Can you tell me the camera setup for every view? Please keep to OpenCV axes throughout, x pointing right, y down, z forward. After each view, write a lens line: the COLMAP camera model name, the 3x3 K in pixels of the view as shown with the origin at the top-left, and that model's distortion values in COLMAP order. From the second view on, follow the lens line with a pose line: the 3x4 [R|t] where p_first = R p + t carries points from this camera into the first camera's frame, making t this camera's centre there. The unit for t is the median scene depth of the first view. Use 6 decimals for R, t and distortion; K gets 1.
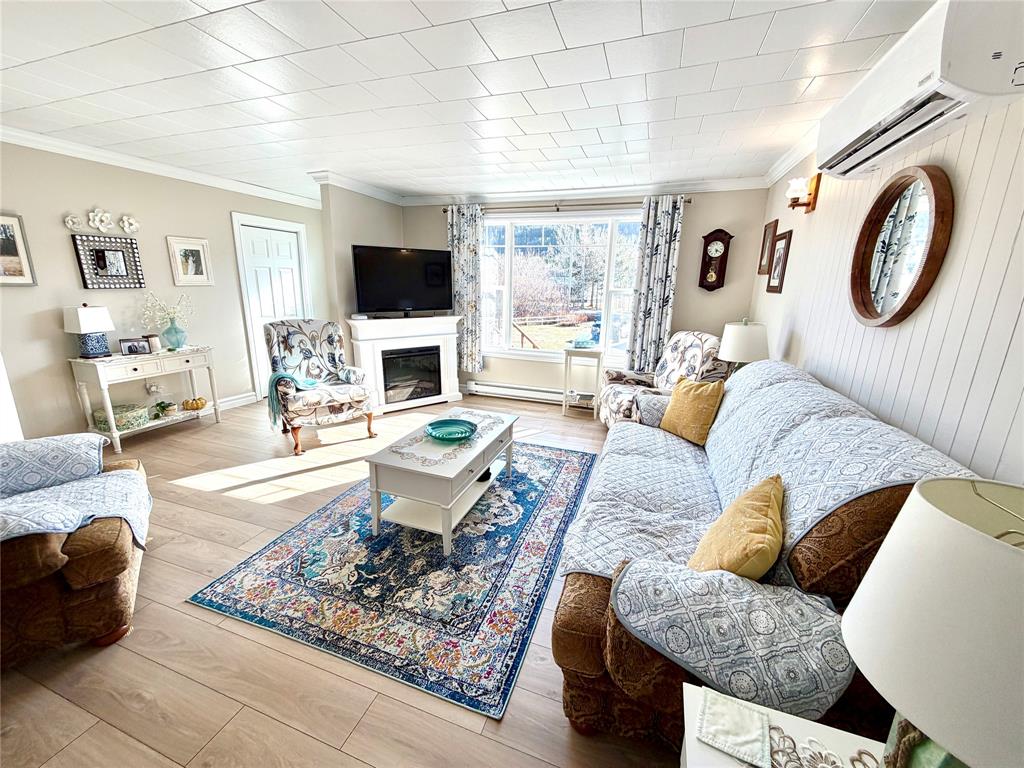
lens RADIAL K [[407.0, 0, 512.7], [0, 407.0, 385.3], [0, 0, 1]] dist [-0.000137, 0.000465]
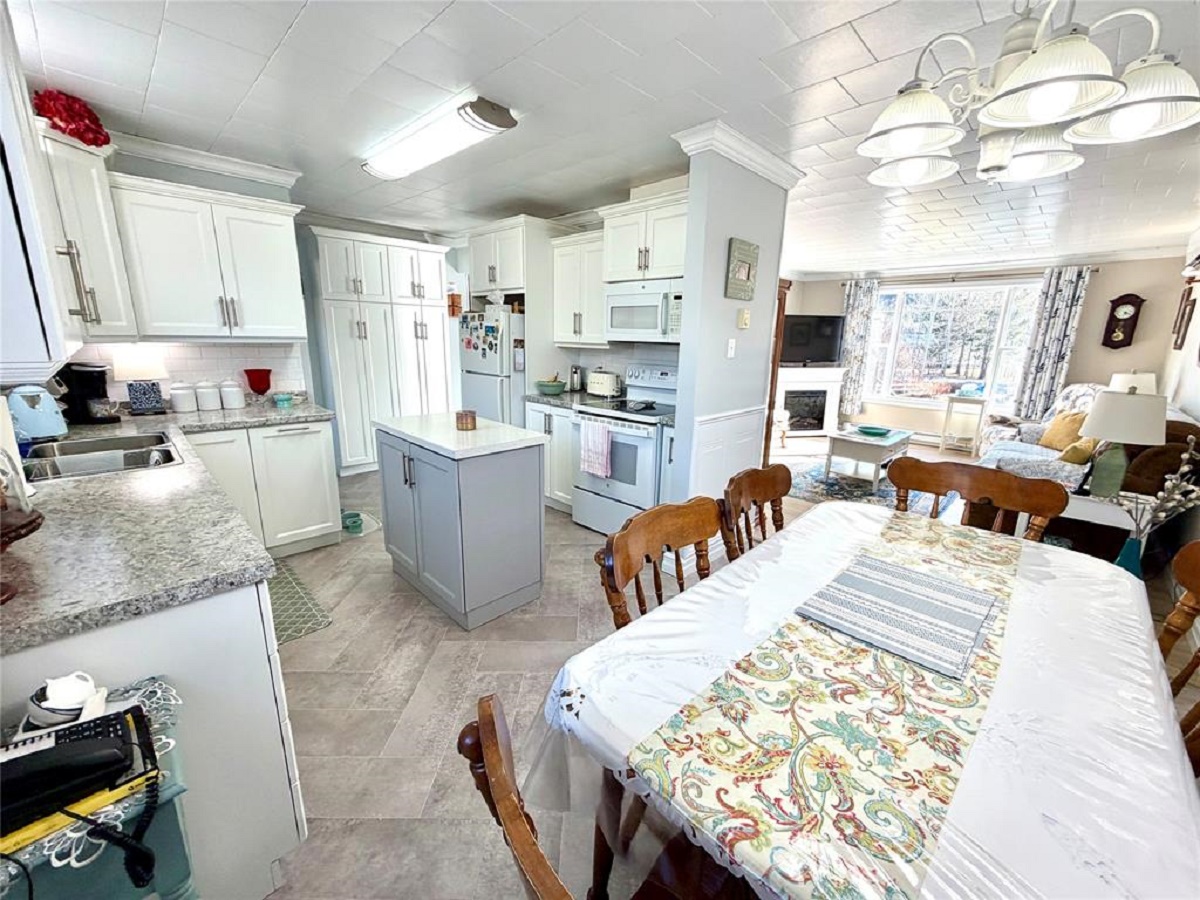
lens RADIAL K [[476.9, 0, 602.7], [0, 476.9, 449.6], [0, 0, 1]] dist [-0.000137, 0.000465]
pose [[0.902619, 0.097174, -0.419327, -0.197181], [-0.106986, 0.994261, 0.000118, 0.185720], [0.416932, 0.044756, 0.907835, -0.733185]]
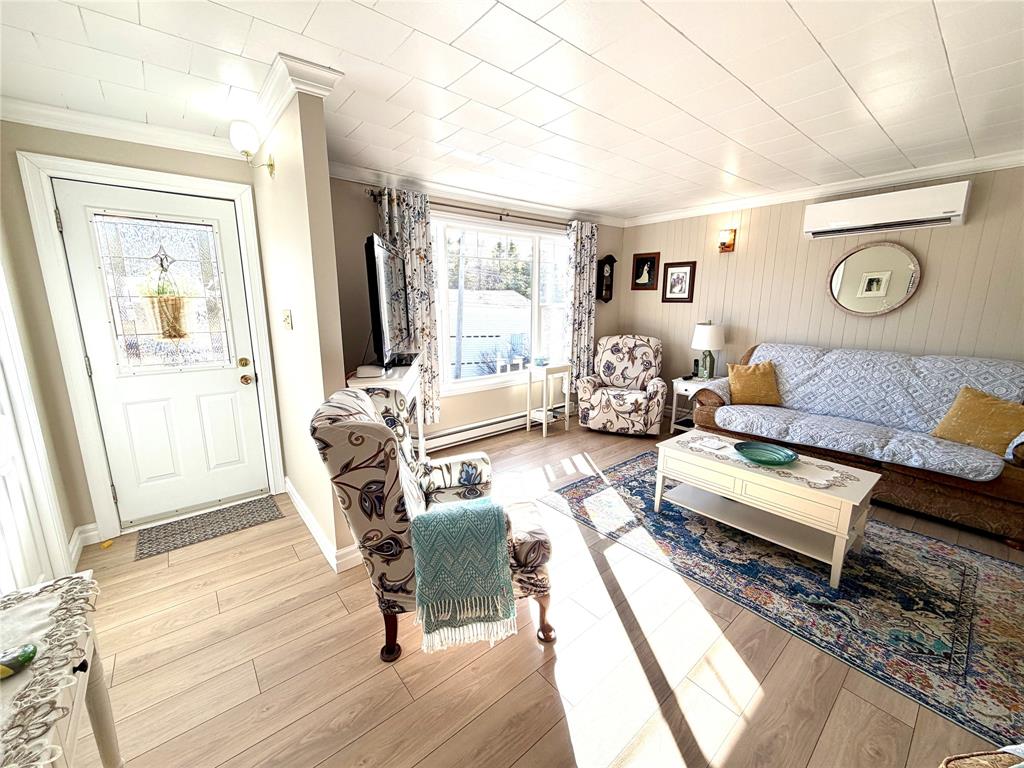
lens RADIAL K [[407.0, 0, 509.2], [0, 407.0, 386.0], [0, 0, 1]] dist [-0.000137, 0.000465]
pose [[0.514649, -0.201187, 0.833463, -0.755174], [0.222397, 0.970134, 0.096852, -0.167668], [-0.828056, 0.135515, 0.544022, 0.586681]]
